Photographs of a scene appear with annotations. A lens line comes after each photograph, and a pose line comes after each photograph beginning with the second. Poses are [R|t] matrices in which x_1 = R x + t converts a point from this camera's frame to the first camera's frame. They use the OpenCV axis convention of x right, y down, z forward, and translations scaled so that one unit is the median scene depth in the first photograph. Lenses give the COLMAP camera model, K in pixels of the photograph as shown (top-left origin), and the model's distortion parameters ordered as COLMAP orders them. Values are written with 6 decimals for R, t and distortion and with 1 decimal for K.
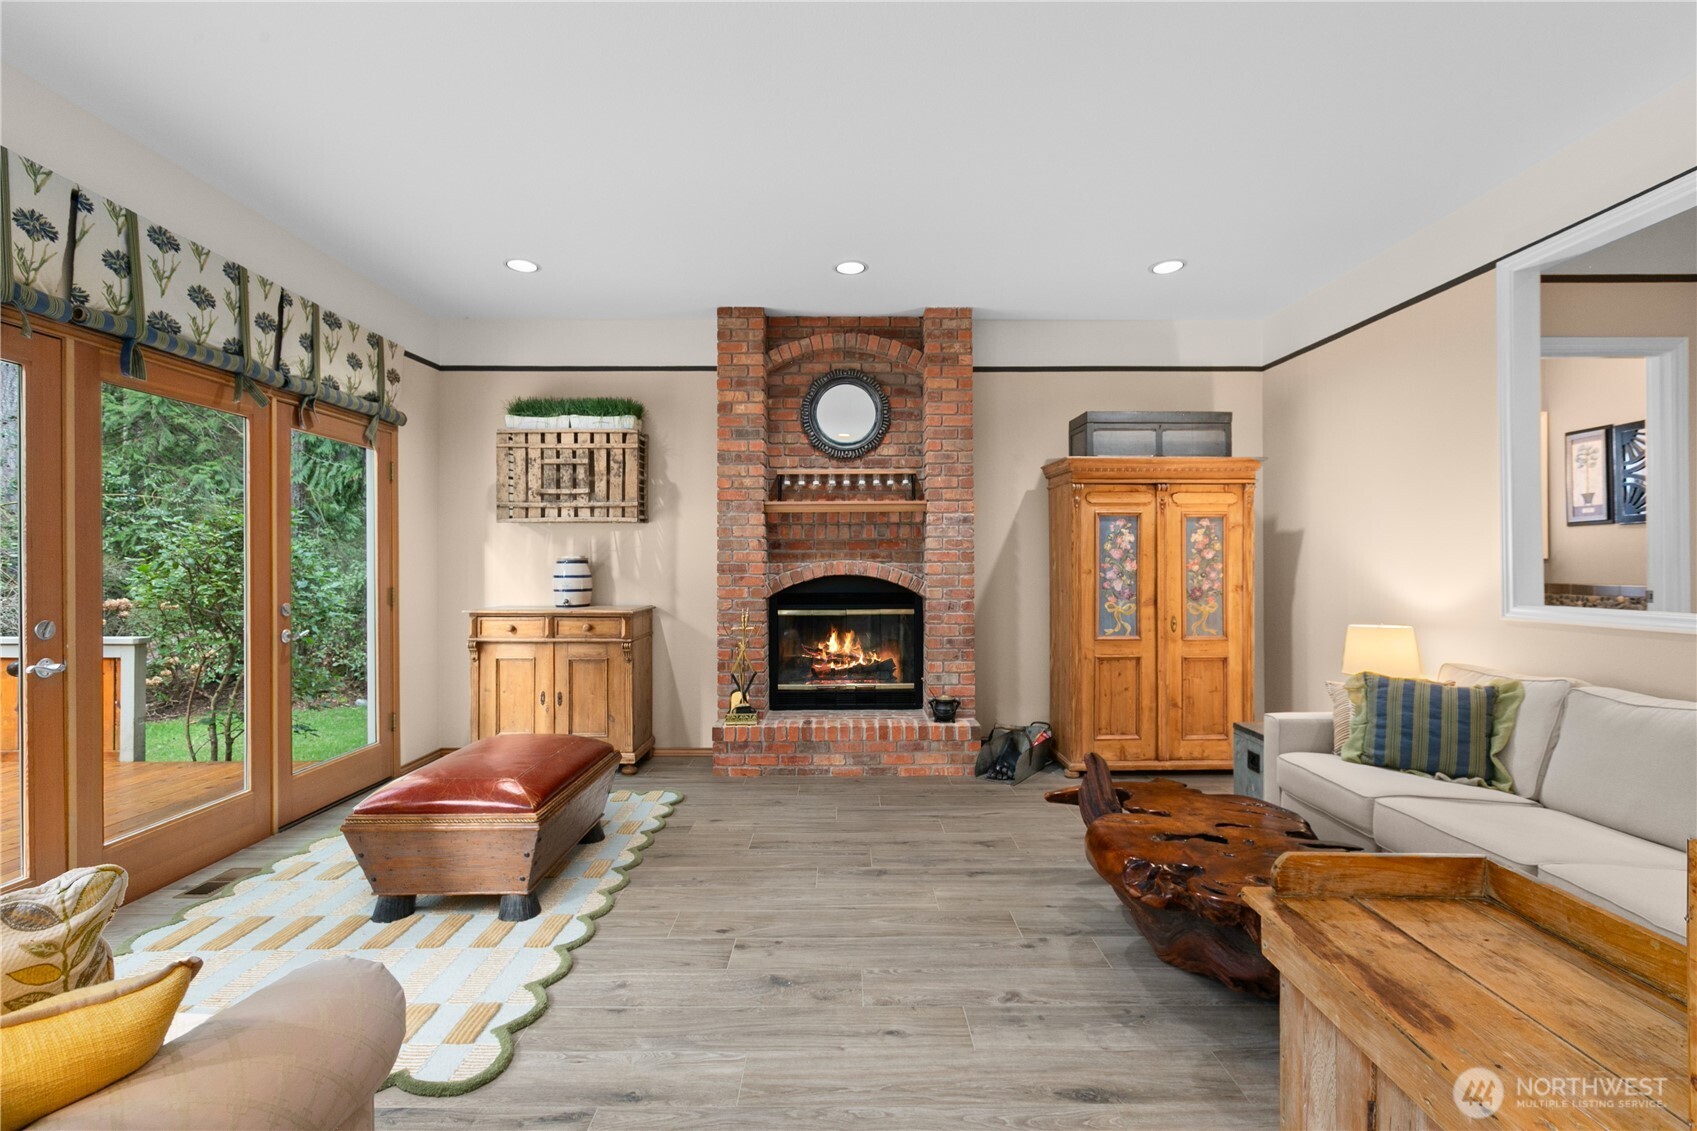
lens RADIAL K [[762.0, 0, 855.7], [0, 762.0, 565.2], [0, 0, 1]] dist [-0.000795, -0.000669]
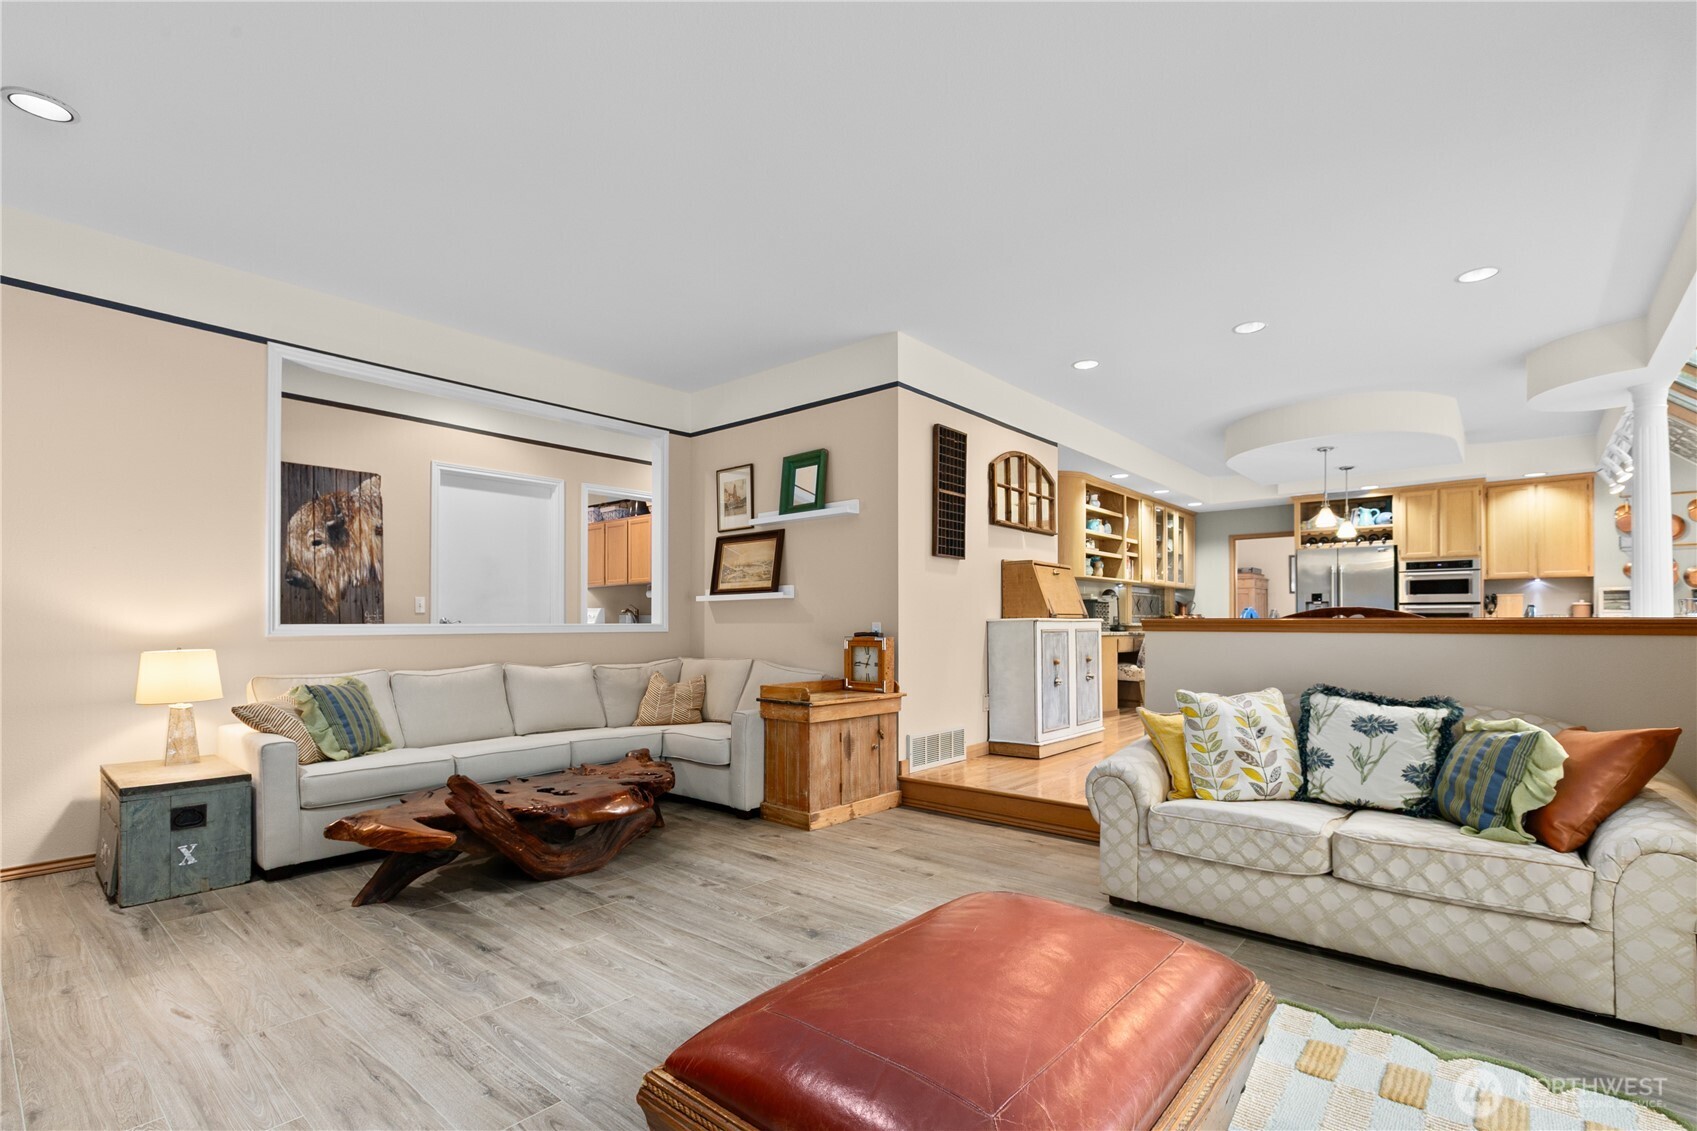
lens RADIAL K [[786.3, 0, 860.4], [0, 786.3, 618.5], [0, 0, 1]] dist [0.000149, -0.000740]
pose [[-0.758722, 0.004148, 0.651402, -0.453242], [-0.000414, 0.999976, -0.006849, 0.036876], [-0.651415, -0.005466, -0.758702, 0.902183]]
